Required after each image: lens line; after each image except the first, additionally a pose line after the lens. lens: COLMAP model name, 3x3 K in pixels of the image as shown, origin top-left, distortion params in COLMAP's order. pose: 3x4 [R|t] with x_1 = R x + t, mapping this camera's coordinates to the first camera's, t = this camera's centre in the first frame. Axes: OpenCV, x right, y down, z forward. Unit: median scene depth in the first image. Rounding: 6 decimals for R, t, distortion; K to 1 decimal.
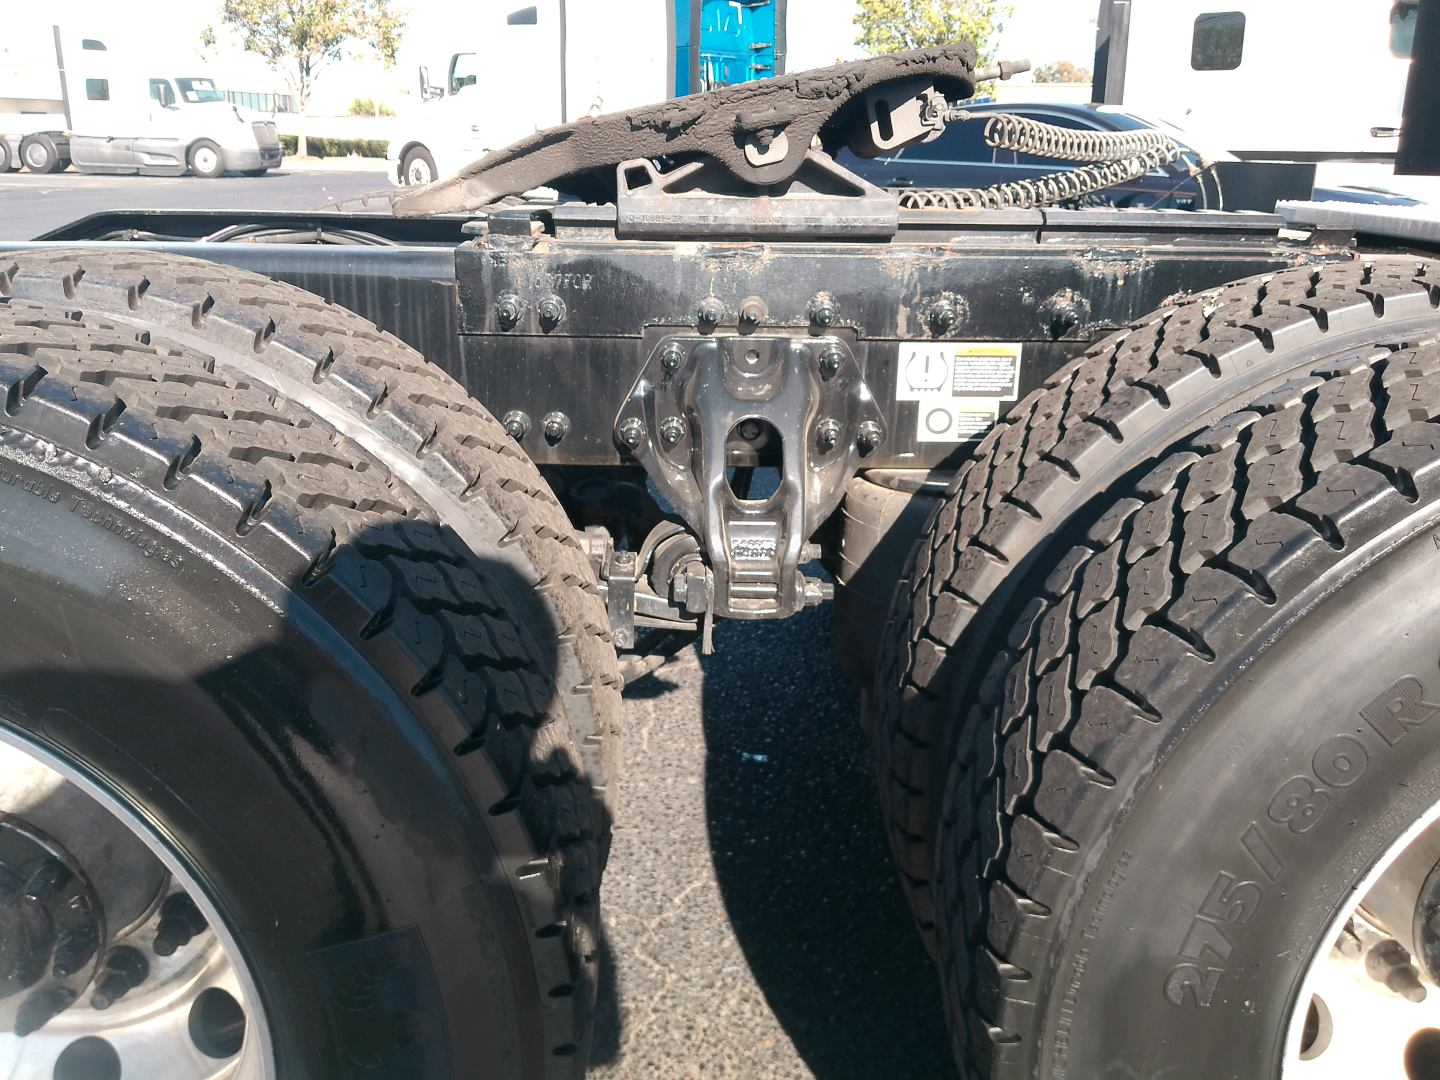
lens RADIAL K [[1188.3, 0, 712.9], [0, 1188.3, 507.5], [0, 0, 1]] dist [0.118742, -0.247571]
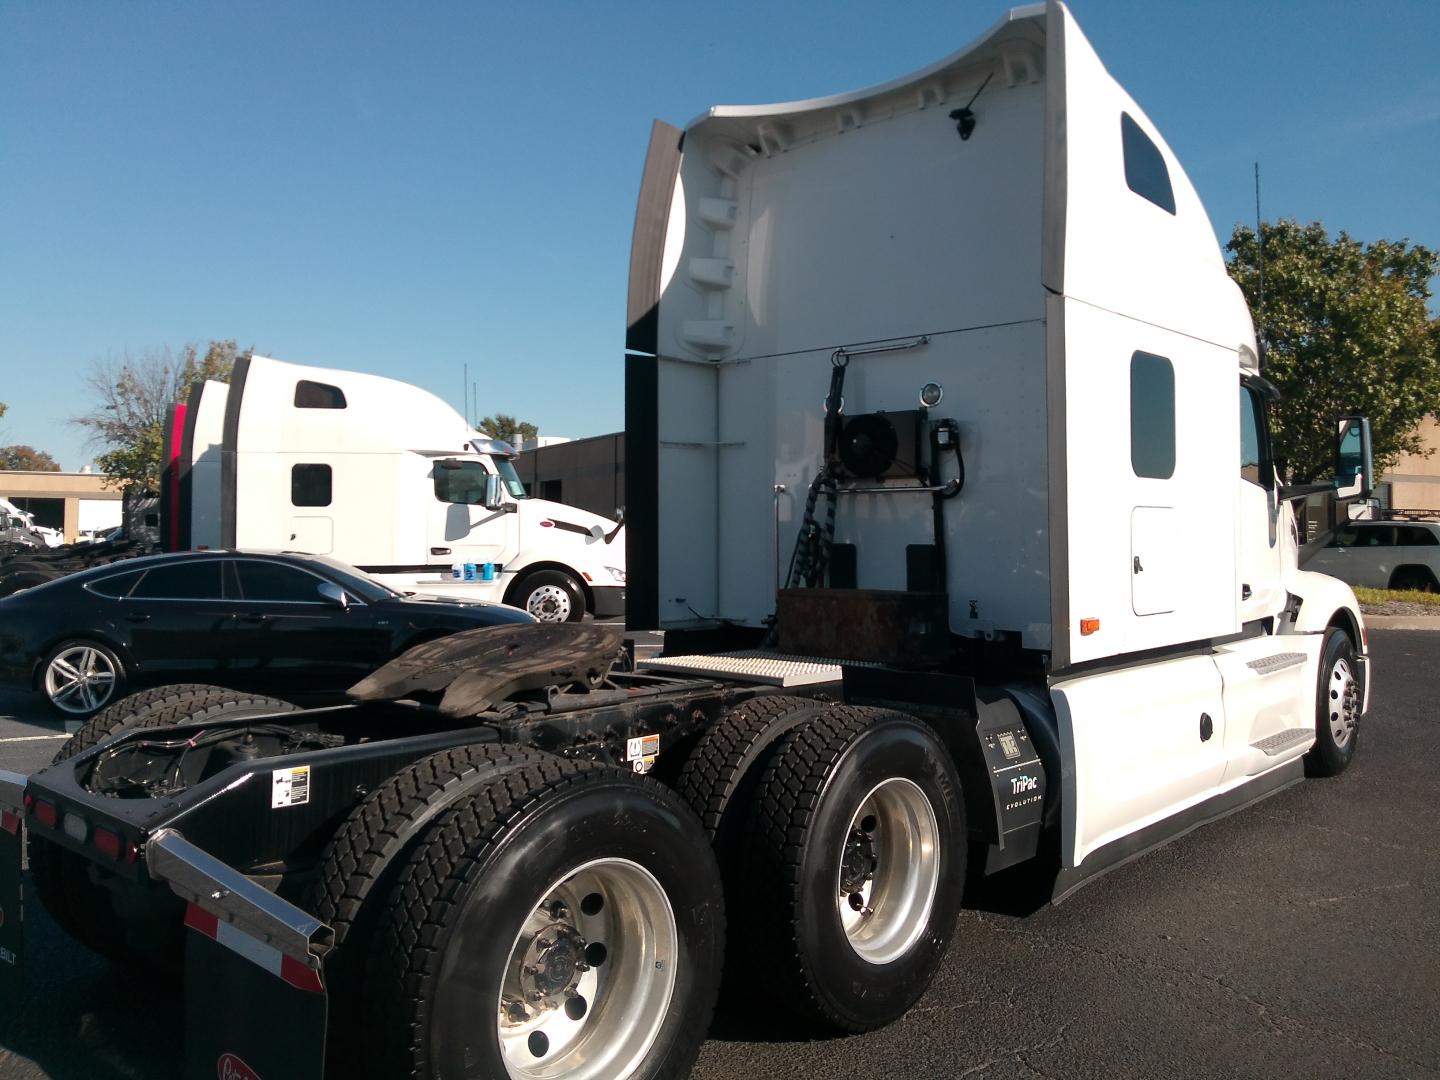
lens RADIAL K [[1188.3, 0, 712.9], [0, 1188.3, 507.5], [0, 0, 1]] dist [0.118742, -0.247571]
pose [[0.694703, 0.004109, 0.719285, -1.719057], [0.212346, 0.954244, -0.210541, -0.027704], [-0.687239, 0.299001, 0.662044, -1.137271]]
